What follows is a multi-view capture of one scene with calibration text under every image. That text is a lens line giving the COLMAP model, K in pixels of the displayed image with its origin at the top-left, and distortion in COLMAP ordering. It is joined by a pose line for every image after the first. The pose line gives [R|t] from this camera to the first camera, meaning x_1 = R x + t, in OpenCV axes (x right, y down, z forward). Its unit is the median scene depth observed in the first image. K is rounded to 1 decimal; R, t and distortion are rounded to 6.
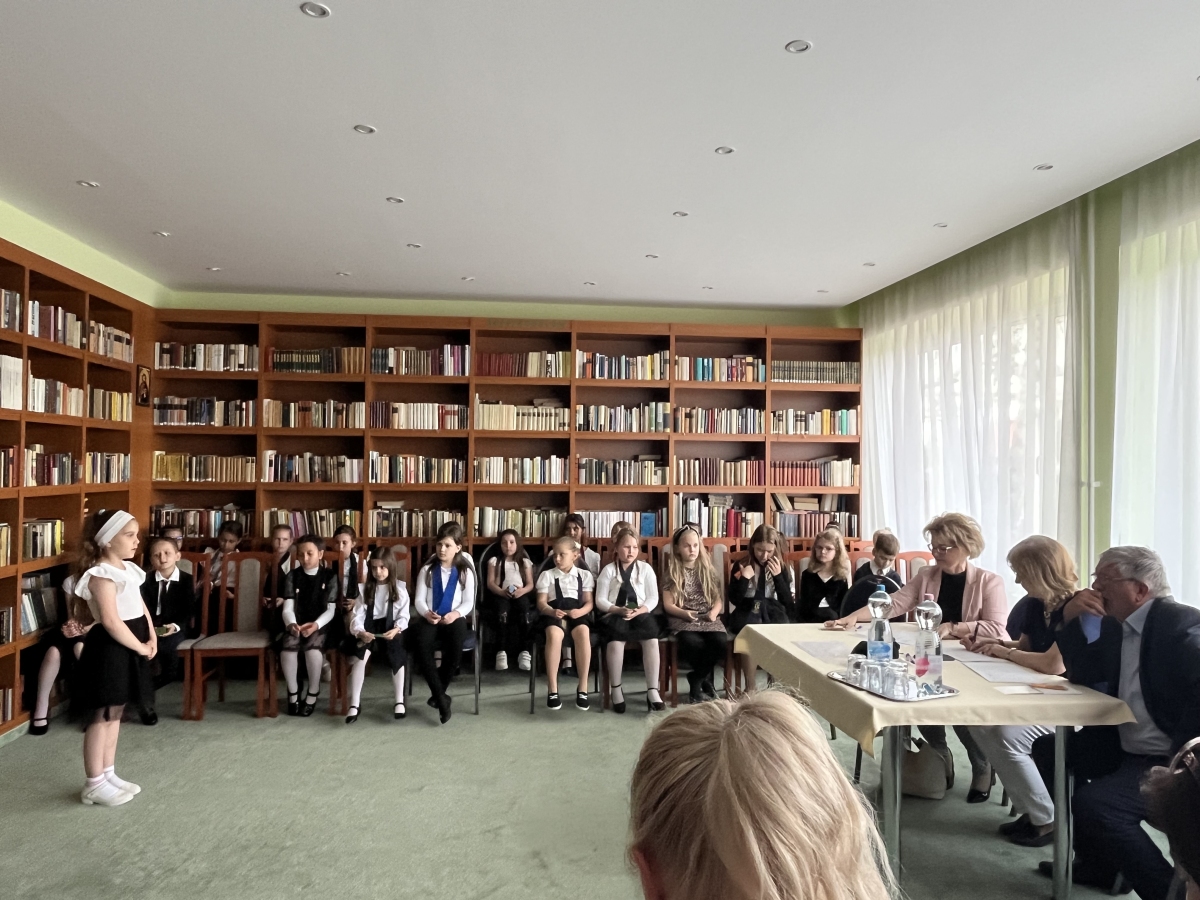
lens RADIAL K [[816.2, 0, 604.6], [0, 816.2, 449.7], [0, 0, 1]] dist [-0.005766, -0.003250]
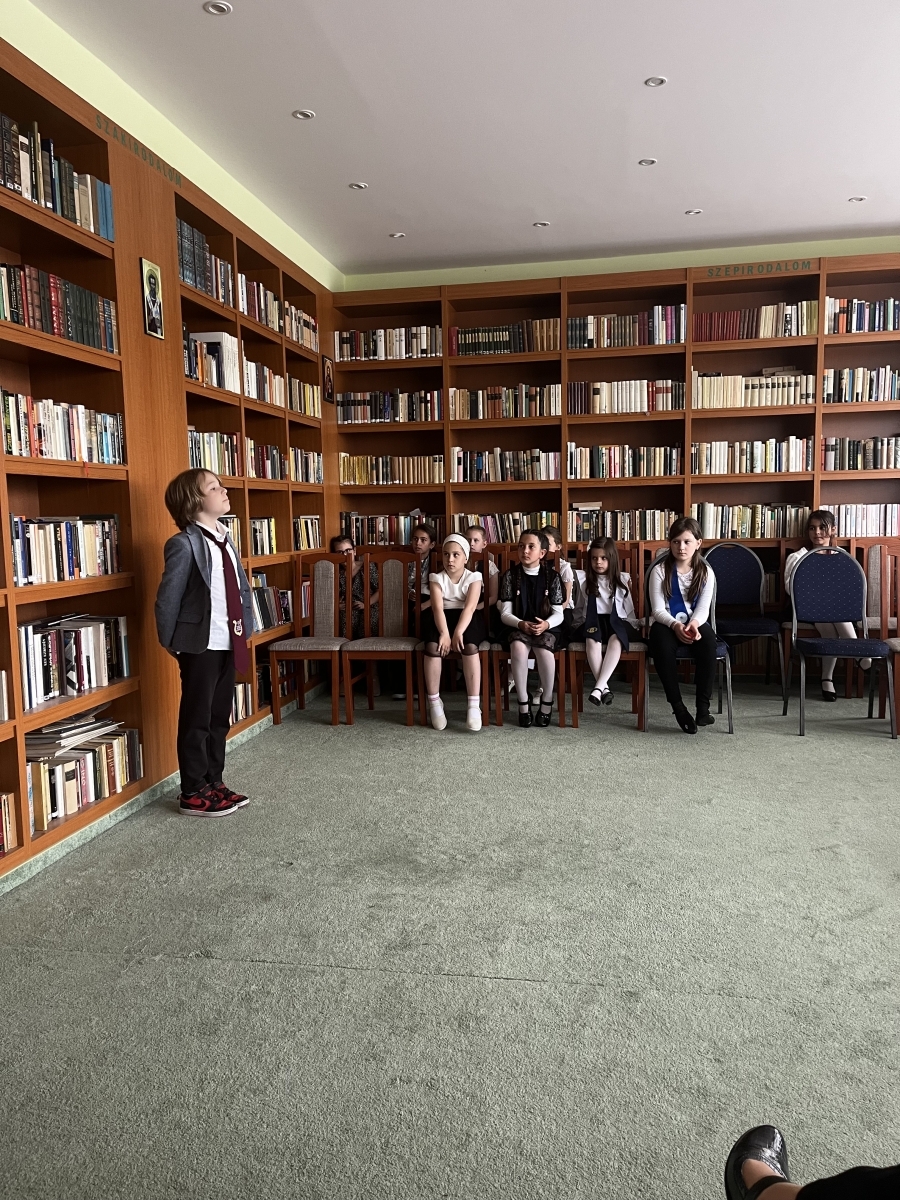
lens RADIAL K [[908.3, 0, 447.8], [0, 908.3, 608.9], [0, 0, 1]] dist [0.064164, -0.071836]
pose [[0.956592, 0.000500, -0.291430, -0.130963], [0.035912, 0.992175, 0.119579, 0.058547], [0.289209, -0.124854, 0.949089, 0.024989]]
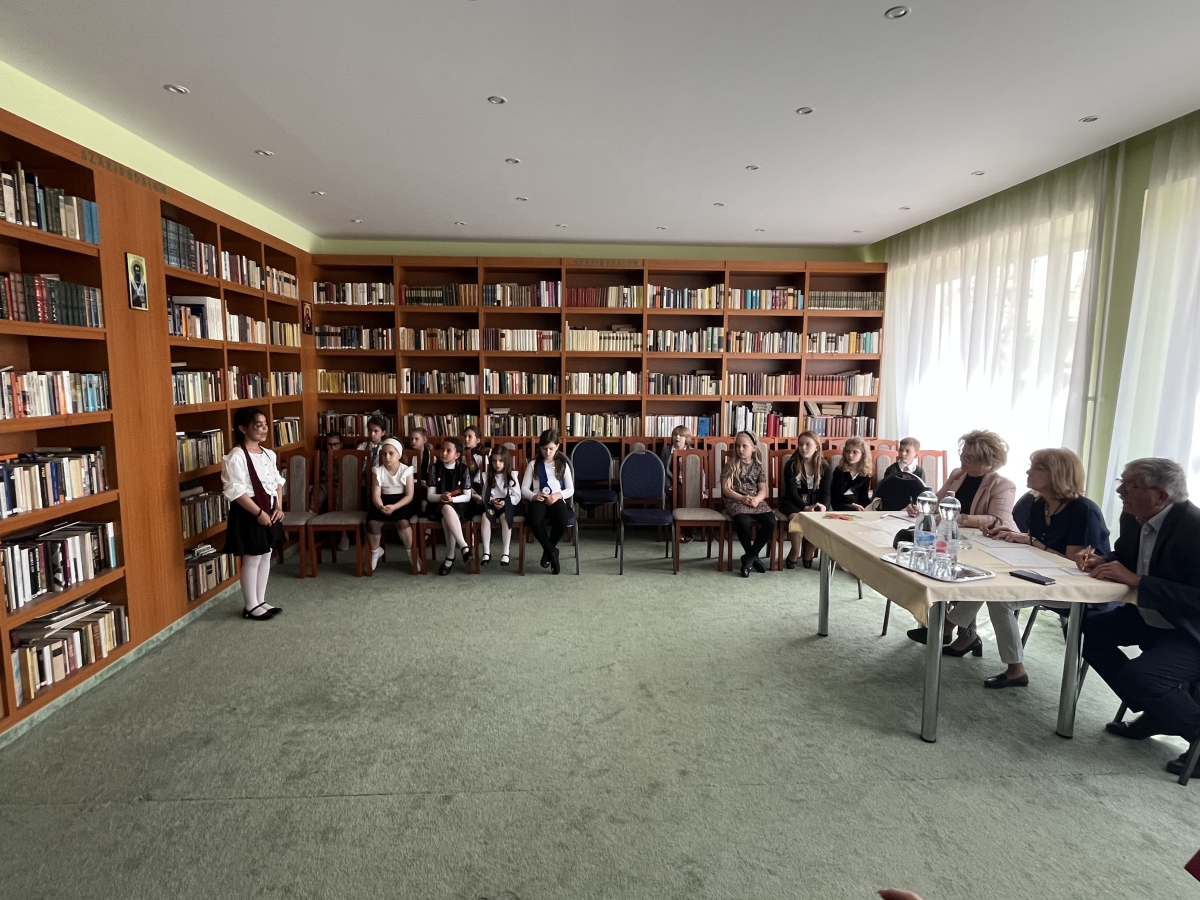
lens RADIAL K [[641.1, 0, 601.2], [0, 641.1, 446.1], [0, 0, 1]] dist [-0.004930, 0.000101]
pose [[0.998159, 0.004363, -0.060490, -0.047602], [0.003877, 0.990778, 0.135436, -0.013312], [0.060524, -0.135422, 0.988938, 0.016484]]
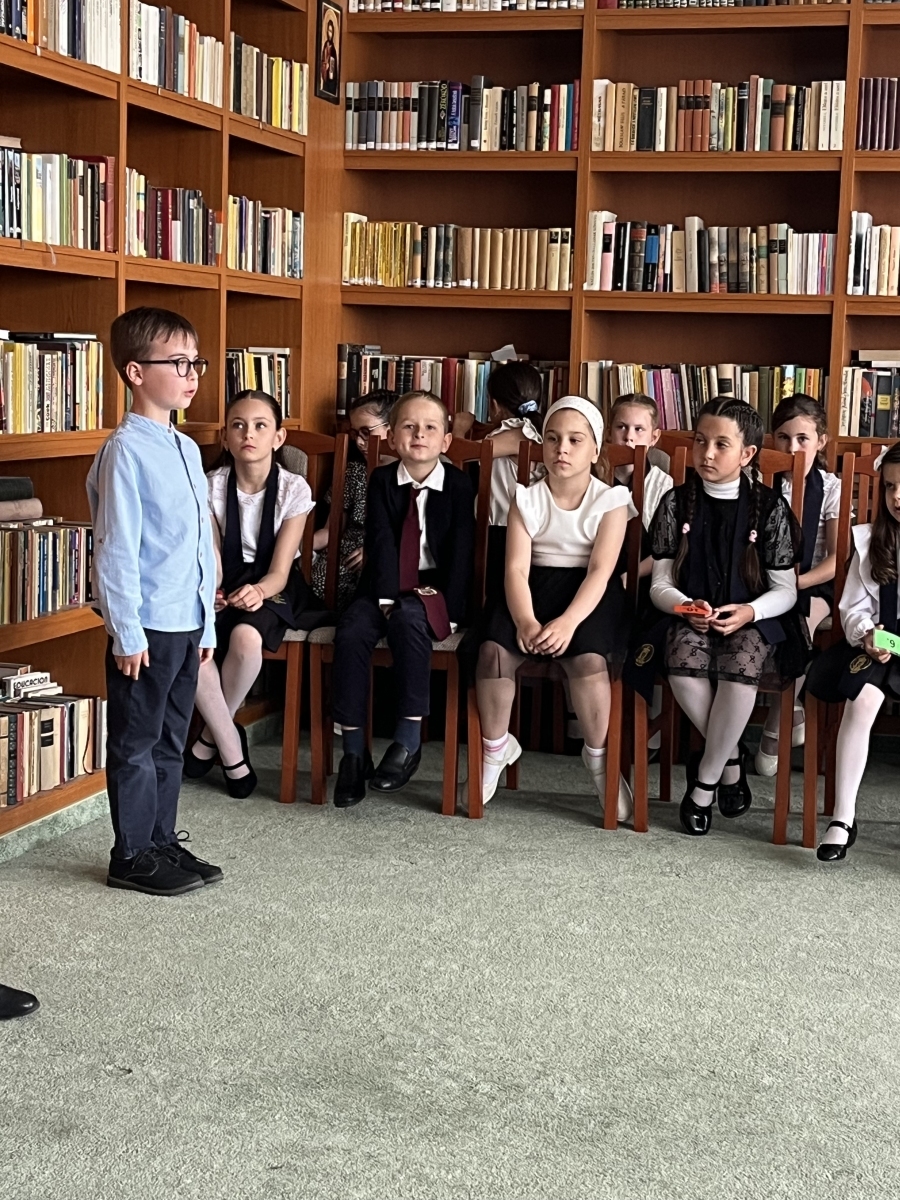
lens RADIAL K [[2067.9, 0, 442.5], [0, 2067.9, 607.0], [0, 0, 1]] dist [0.070595, 0.000000]
pose [[0.923793, 0.063271, -0.377628, -0.087056], [-0.014801, 0.991416, 0.129904, 0.063671], [0.382605, -0.114415, 0.916800, 0.008711]]
